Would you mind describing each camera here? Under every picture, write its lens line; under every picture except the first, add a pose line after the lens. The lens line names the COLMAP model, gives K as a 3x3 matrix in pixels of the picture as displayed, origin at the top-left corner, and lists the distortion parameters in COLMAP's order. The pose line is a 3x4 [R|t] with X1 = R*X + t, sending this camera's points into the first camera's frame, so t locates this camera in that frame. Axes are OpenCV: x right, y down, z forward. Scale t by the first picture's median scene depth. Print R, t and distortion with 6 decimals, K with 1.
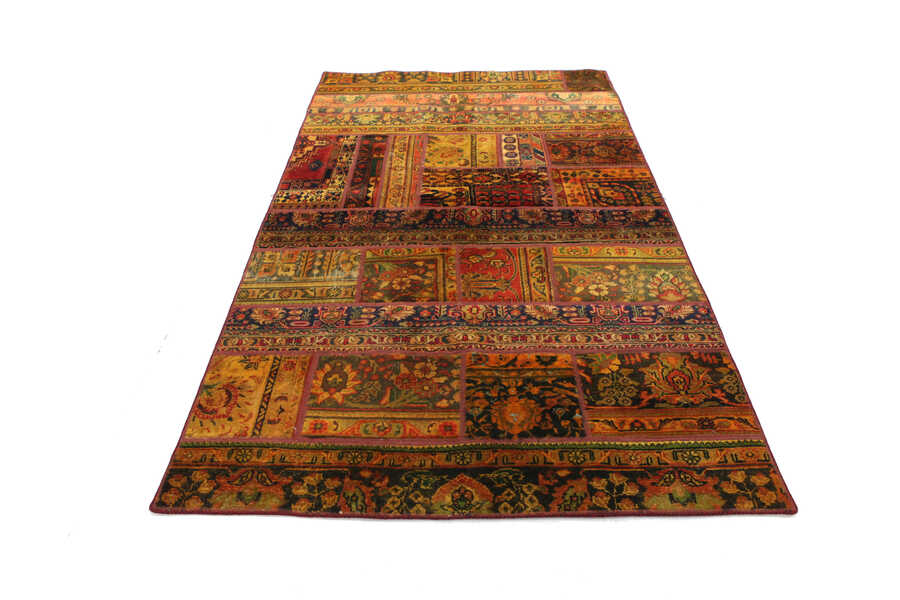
lens RADIAL K [[662.8, 0, 448.3], [0, 662.8, 299.5], [0, 0, 1]] dist [-0.078333, 0.014101]
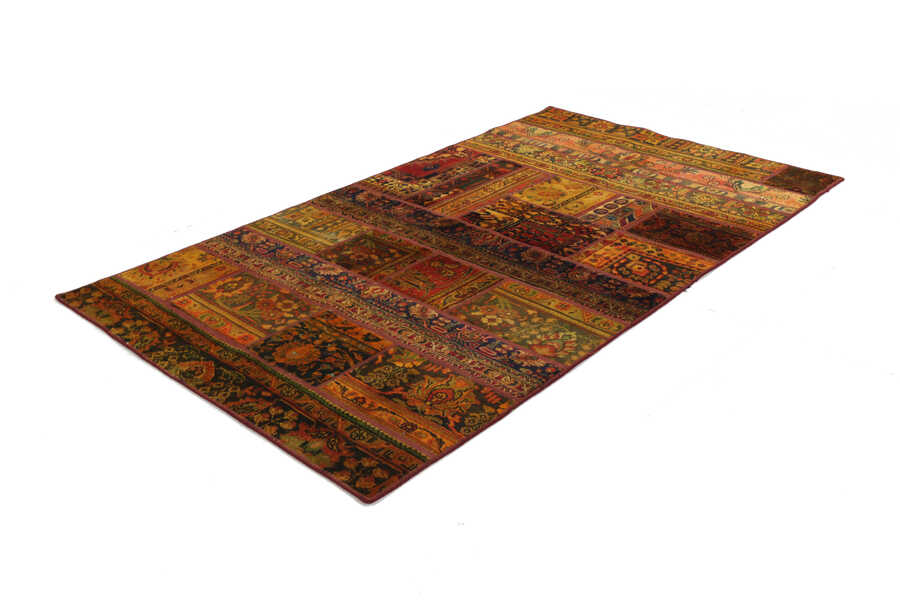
lens RADIAL K [[921.6, 0, 450.4], [0, 921.6, 303.3], [0, 0, 1]] dist [-0.046843, 0.000000]
pose [[0.744510, 0.327021, -0.582033, 0.917442], [-0.432768, 0.900239, -0.047767, 0.050591], [0.508348, 0.287448, 0.811761, -0.095163]]
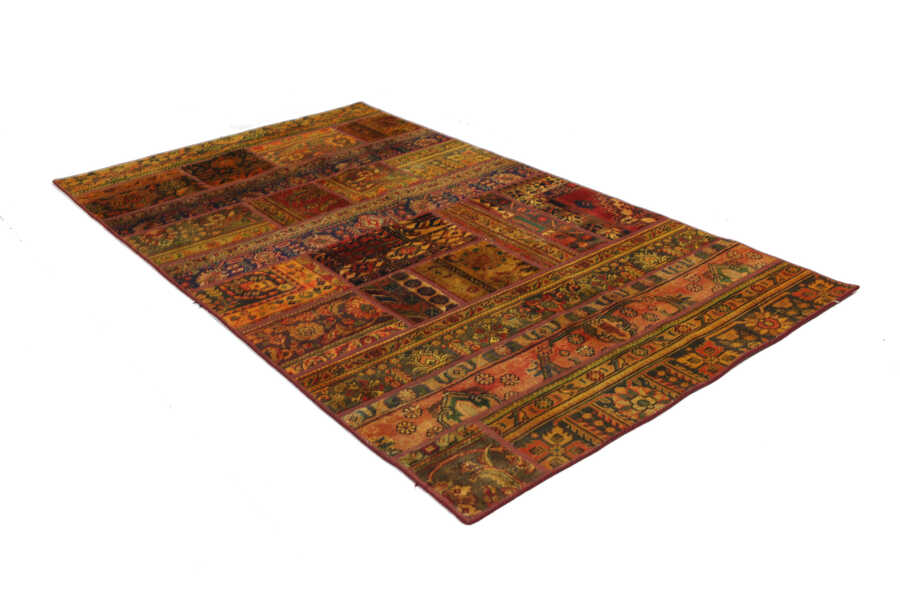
lens RADIAL K [[921.6, 0, 449.0], [0, 921.6, 302.3], [0, 0, 1]] dist [-0.046843, 0.000000]
pose [[-0.767212, 0.359917, -0.530892, 0.798469], [-0.373873, 0.421599, 0.826120, -1.388944], [0.521158, 0.832295, -0.188892, 1.599144]]
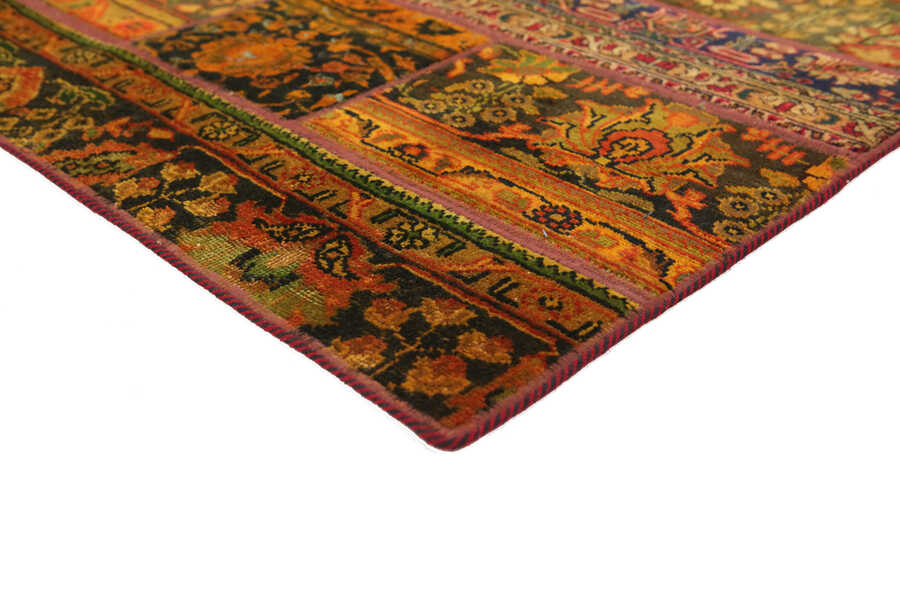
lens RADIAL K [[1048.0, 0, 448.0], [0, 1048.0, 298.0], [0, 0, 1]] dist [-0.006079, 0.000000]
pose [[0.713512, 0.411711, -0.566917, 0.525687], [-0.452362, 0.888591, 0.075985, 0.165236], [0.535042, 0.202236, 0.820263, 0.430106]]
